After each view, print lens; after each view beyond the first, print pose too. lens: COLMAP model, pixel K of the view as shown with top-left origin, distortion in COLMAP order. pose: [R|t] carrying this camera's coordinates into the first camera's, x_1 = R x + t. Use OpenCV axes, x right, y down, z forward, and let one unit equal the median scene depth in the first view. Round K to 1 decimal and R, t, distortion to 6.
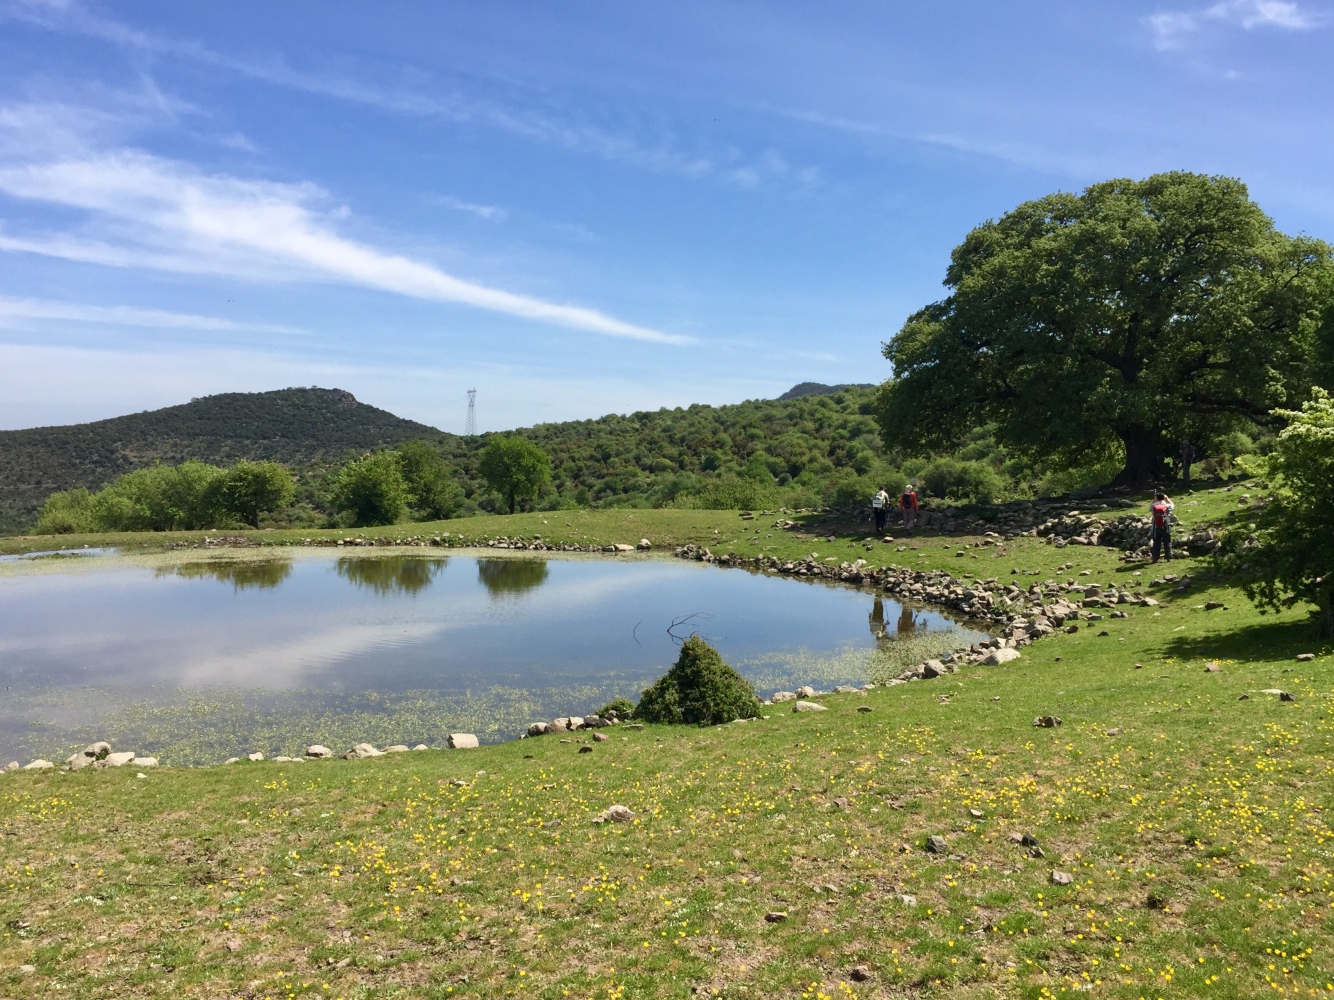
lens RADIAL K [[1122.1, 0, 664.3], [0, 1122.1, 496.3], [0, 0, 1]] dist [0.054291, -0.075953]
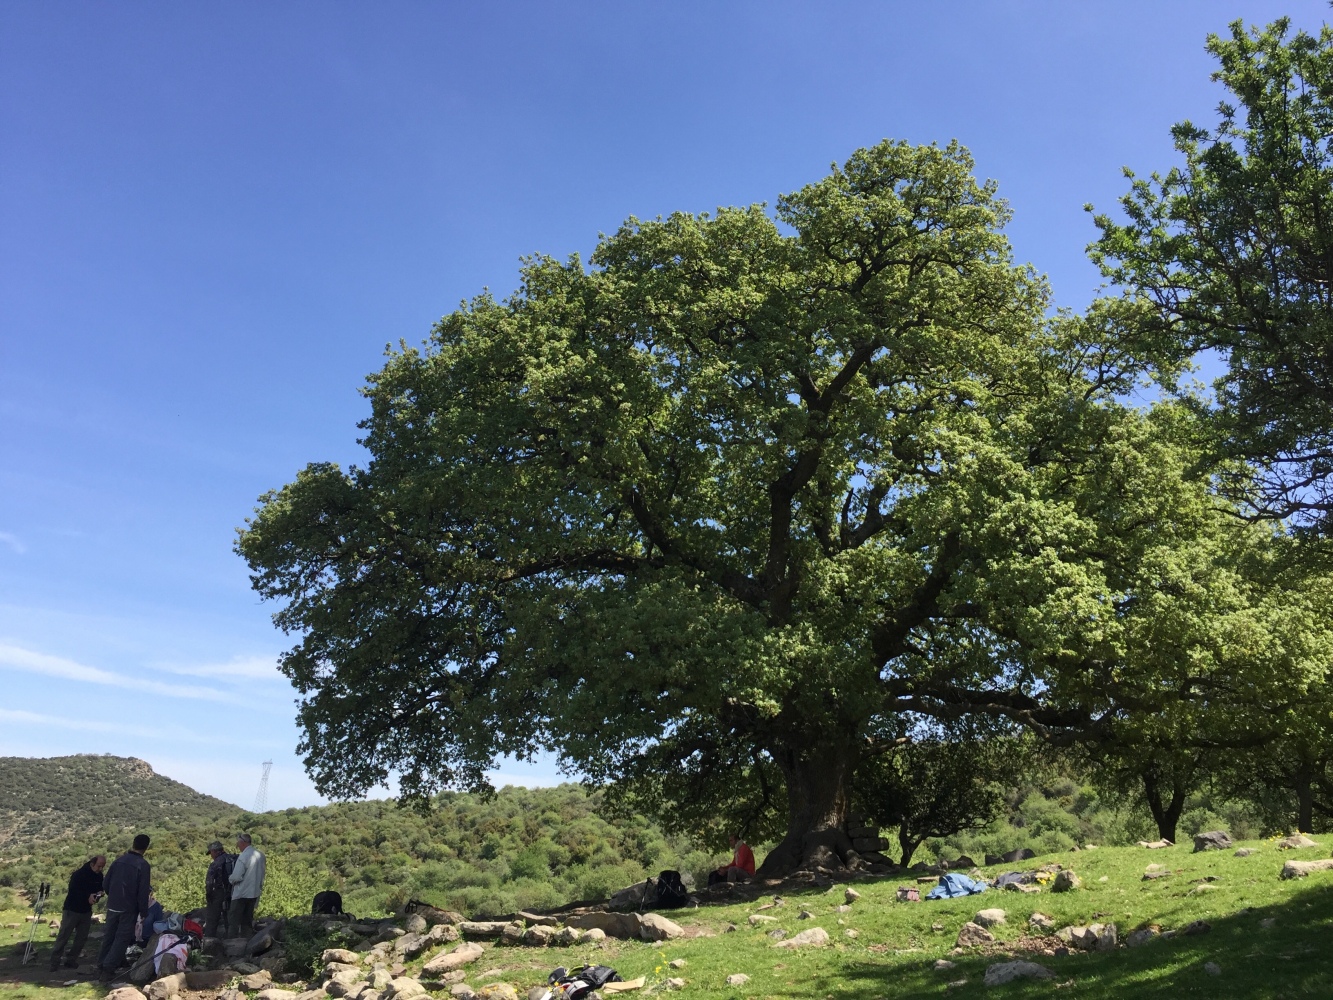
lens RADIAL K [[1121.3, 0, 665.6], [0, 1121.3, 497.6], [0, 0, 1]] dist [0.054291, -0.075953]
pose [[0.989619, 0.073564, 0.123460, 0.042139], [-0.028411, 0.942248, -0.333709, -0.000248], [-0.140879, 0.326737, 0.934556, 0.076714]]
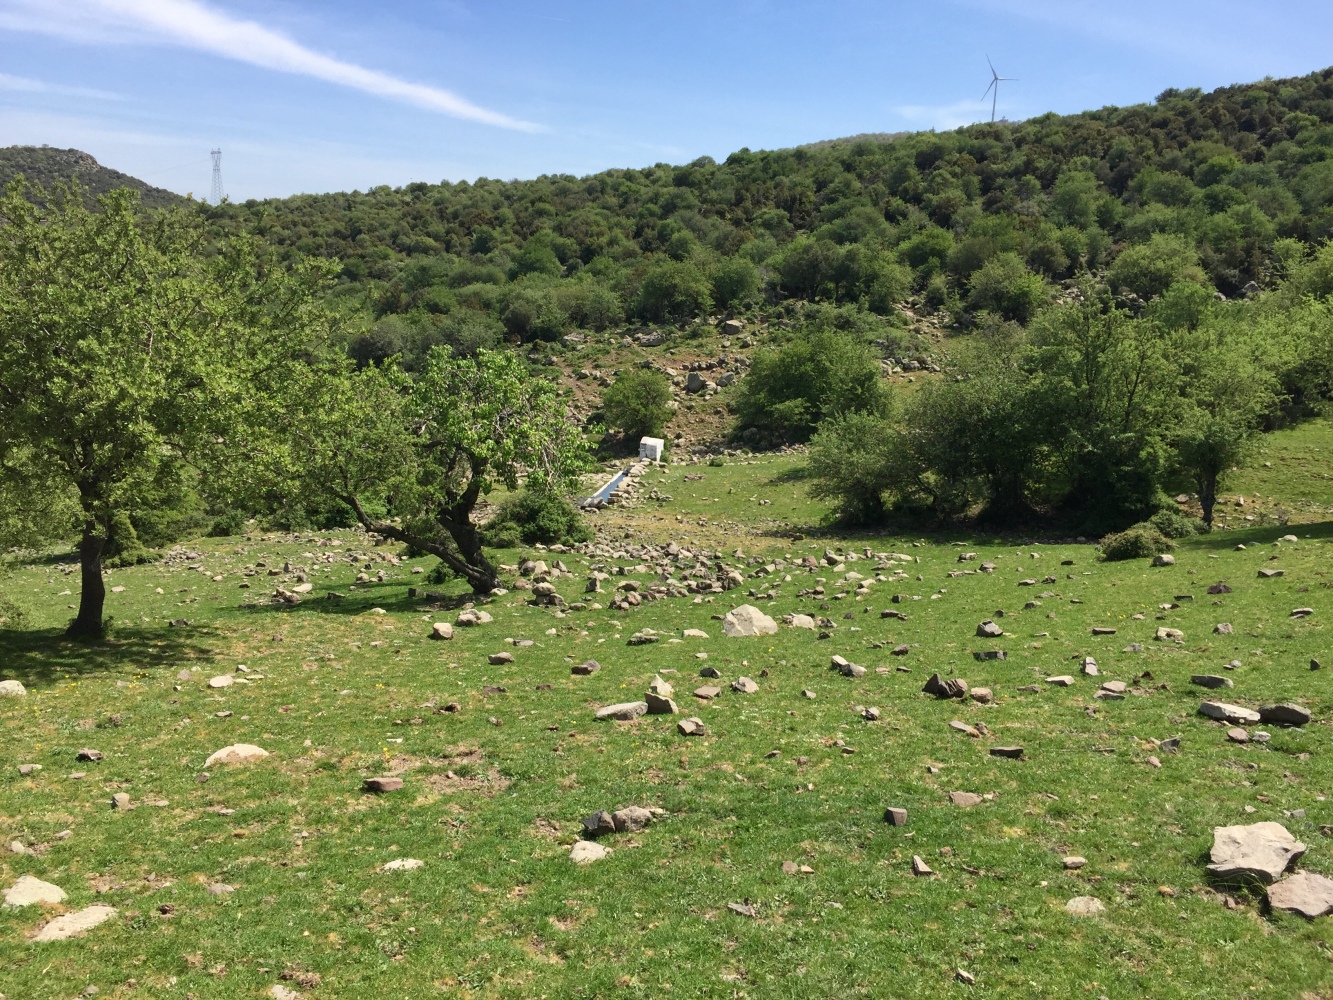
lens RADIAL K [[1121.3, 0, 671.9], [0, 1121.3, 500.0], [0, 0, 1]] dist [0.054291, -0.075953]
pose [[0.984190, -0.009026, 0.176884, 0.026992], [-0.023735, 0.982971, 0.182221, -0.000653], [-0.175516, -0.183538, 0.967217, 0.174287]]
